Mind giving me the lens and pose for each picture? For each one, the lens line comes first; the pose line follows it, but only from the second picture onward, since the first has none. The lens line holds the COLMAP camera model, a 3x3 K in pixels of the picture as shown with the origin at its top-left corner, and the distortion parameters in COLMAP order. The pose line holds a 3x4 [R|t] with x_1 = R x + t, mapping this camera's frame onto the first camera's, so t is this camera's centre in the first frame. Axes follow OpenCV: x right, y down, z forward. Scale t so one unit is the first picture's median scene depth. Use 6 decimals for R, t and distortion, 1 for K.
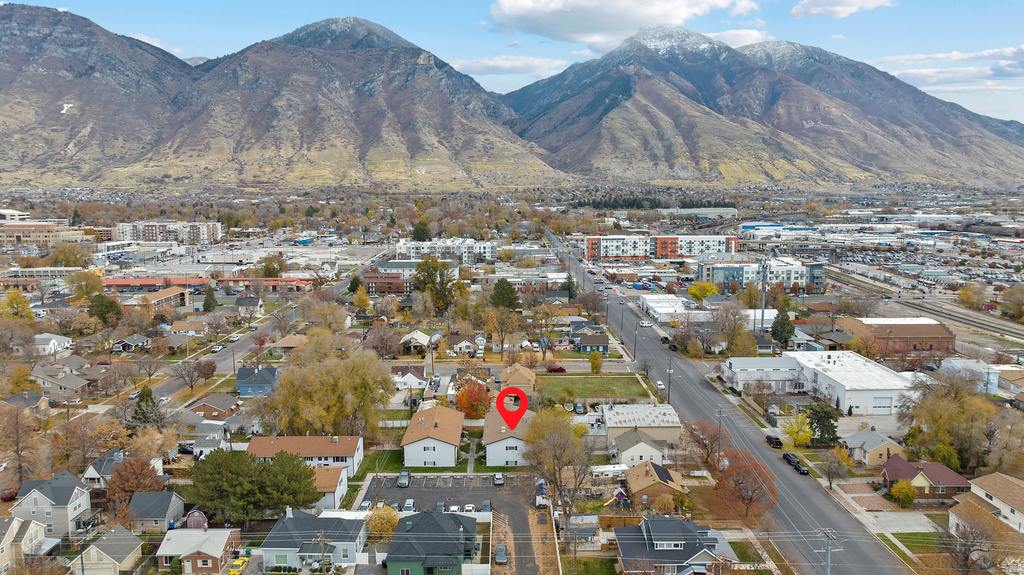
lens RADIAL K [[720.1, 0, 512.0], [0, 720.1, 287.5], [0, 0, 1]] dist [-0.035037, 0.045182]
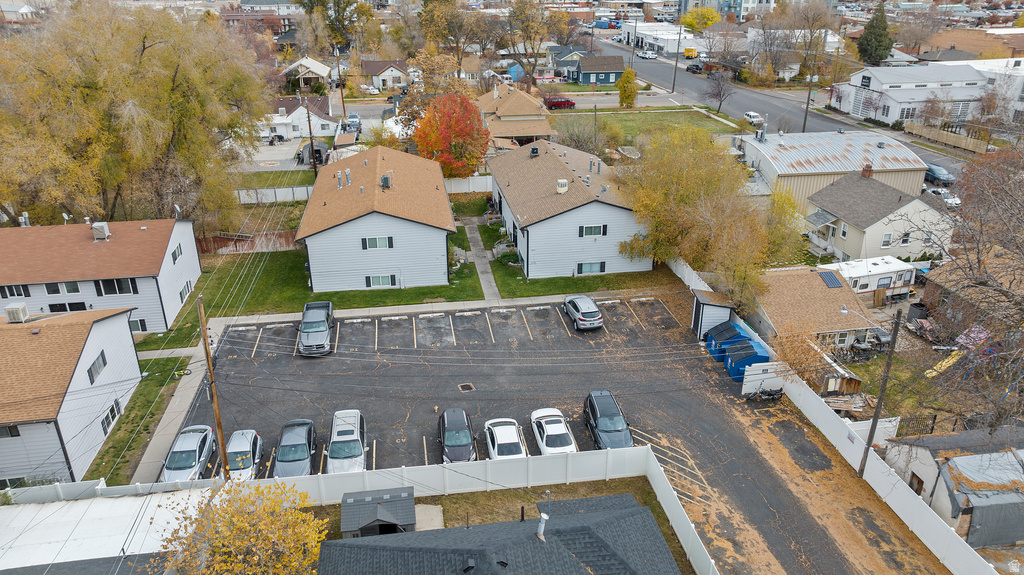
lens RADIAL K [[720.1, 0, 512.0], [0, 720.1, 287.5], [0, 0, 1]] dist [-0.035037, 0.045182]
pose [[0.989122, -0.058732, 0.134861, -0.095960], [0.019082, 0.960316, 0.278262, 0.142367], [-0.145852, -0.272662, 0.950990, 0.620795]]
